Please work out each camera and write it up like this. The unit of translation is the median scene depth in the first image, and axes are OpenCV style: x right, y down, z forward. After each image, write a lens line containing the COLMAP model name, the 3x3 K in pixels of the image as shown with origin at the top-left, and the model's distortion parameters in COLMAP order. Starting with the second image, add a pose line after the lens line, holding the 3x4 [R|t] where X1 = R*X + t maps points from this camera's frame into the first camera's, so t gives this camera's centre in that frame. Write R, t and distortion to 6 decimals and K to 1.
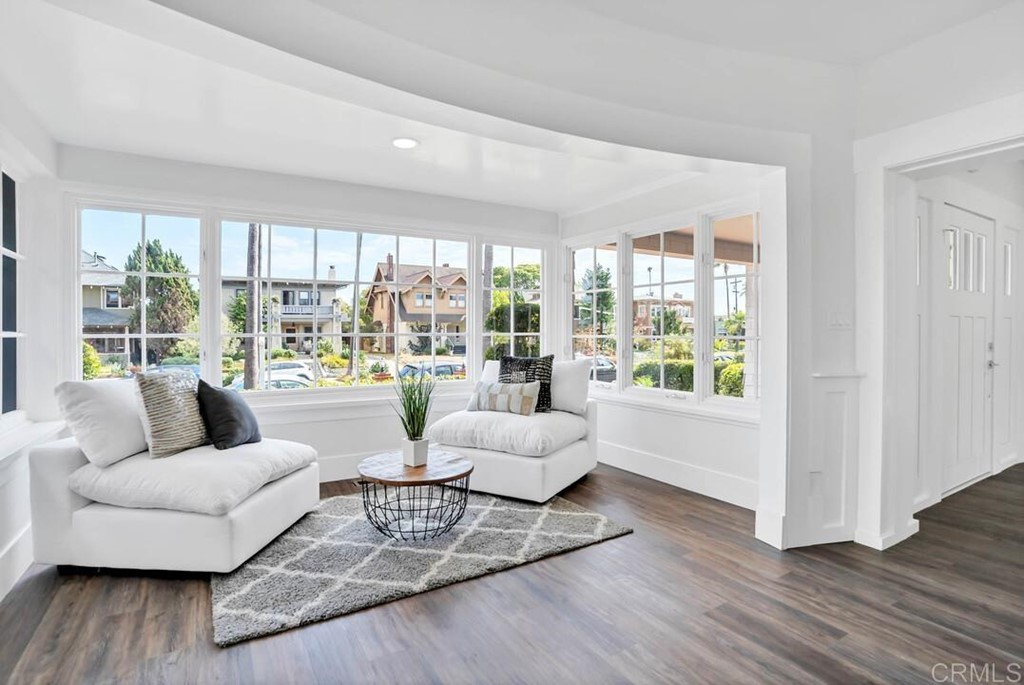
lens RADIAL K [[512.5, 0, 510.0], [0, 512.5, 339.1], [0, 0, 1]] dist [-0.077554, 0.034069]
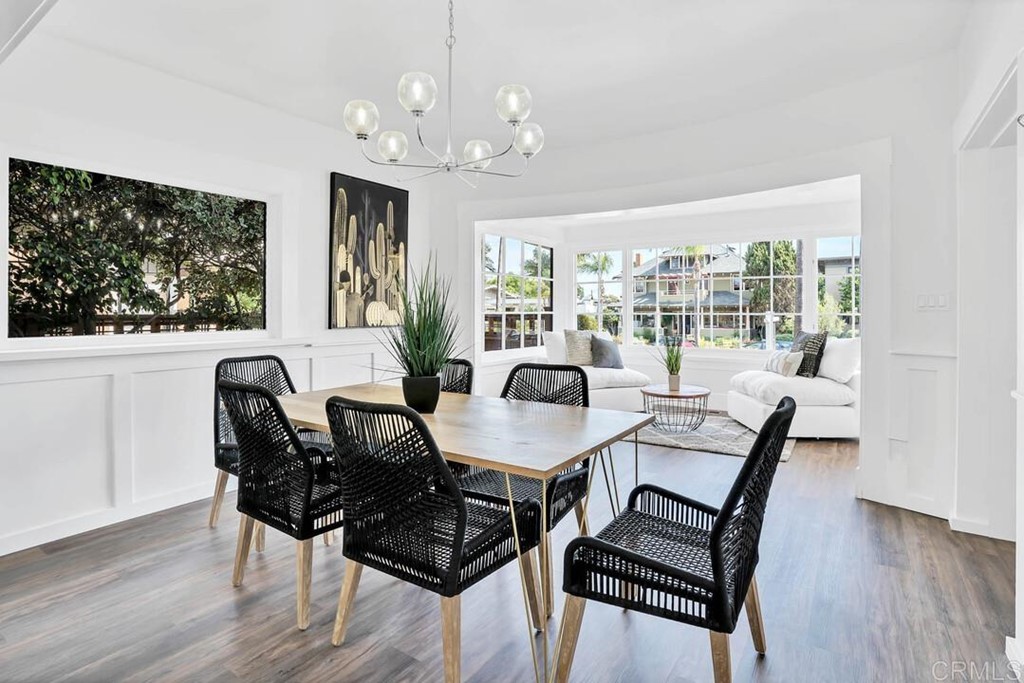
lens RADIAL K [[512.5, 0, 510.0], [0, 512.5, 338.1], [0, 0, 1]] dist [-0.077554, 0.034069]
pose [[0.417987, 0.048489, -0.907158, 1.118222], [-0.012895, 0.998791, 0.047445, -0.000850], [0.908362, -0.008134, 0.418107, -0.214941]]
